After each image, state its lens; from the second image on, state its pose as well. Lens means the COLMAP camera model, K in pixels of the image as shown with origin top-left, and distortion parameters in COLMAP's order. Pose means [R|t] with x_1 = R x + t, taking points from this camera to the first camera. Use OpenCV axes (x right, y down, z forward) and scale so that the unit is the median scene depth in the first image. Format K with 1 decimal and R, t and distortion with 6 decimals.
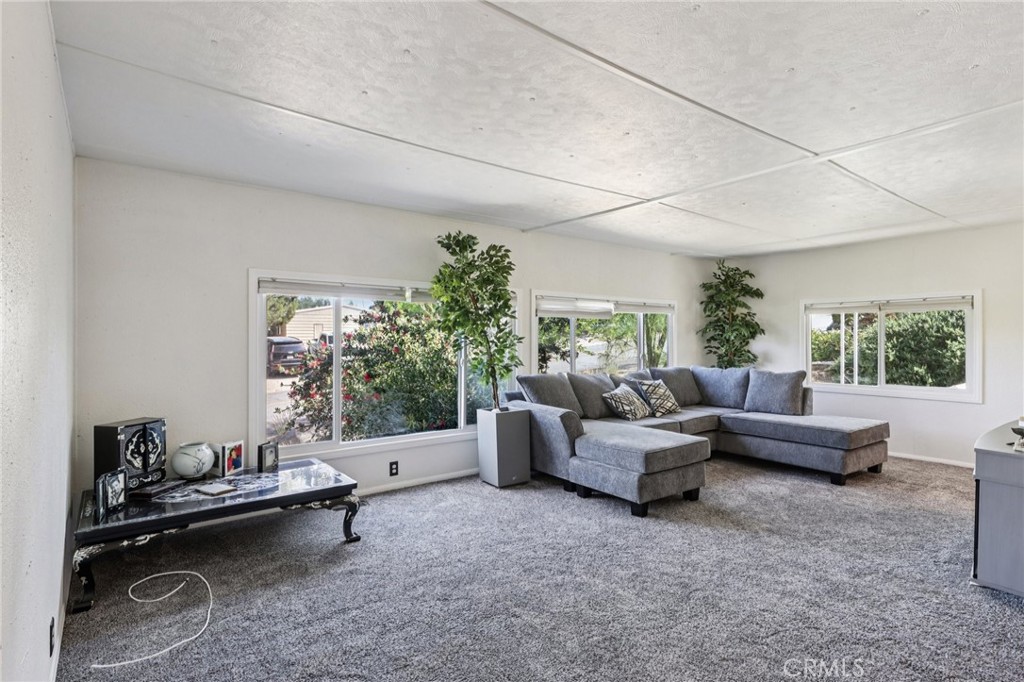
lens RADIAL K [[523.6, 0, 512.2], [0, 523.6, 338.2], [0, 0, 1]] dist [0.014097, -0.002670]
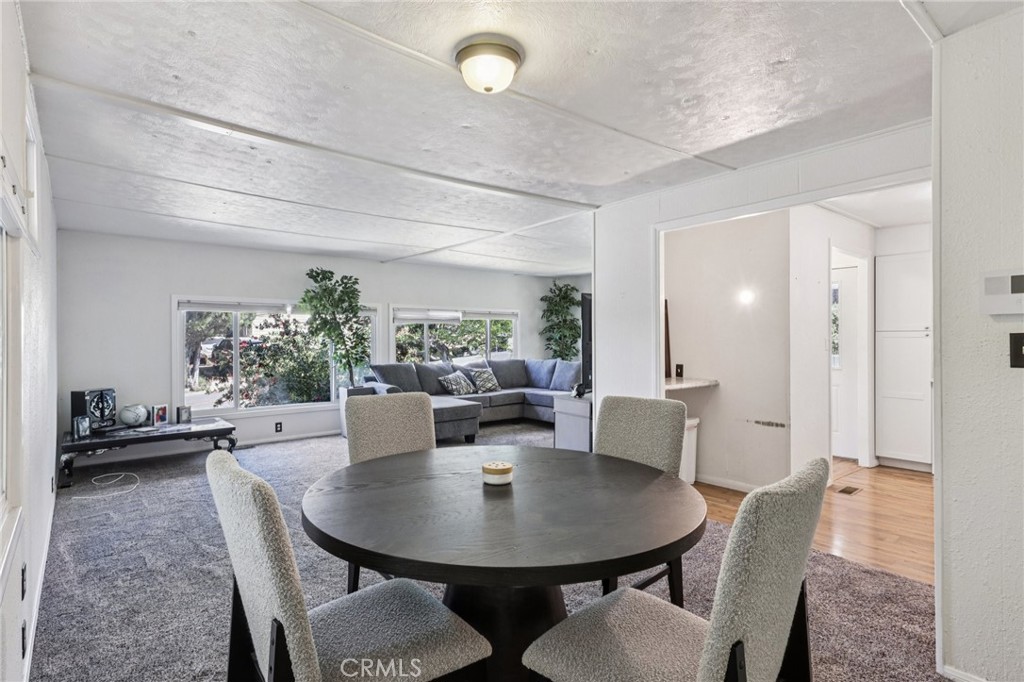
lens RADIAL K [[523.6, 0, 511.5], [0, 523.6, 341.9], [0, 0, 1]] dist [0.014097, -0.002670]
pose [[0.999439, -0.005237, 0.033067, 0.384991], [0.005018, 0.999965, 0.006685, 0.001696], [-0.033101, -0.006515, 0.999431, -0.502915]]
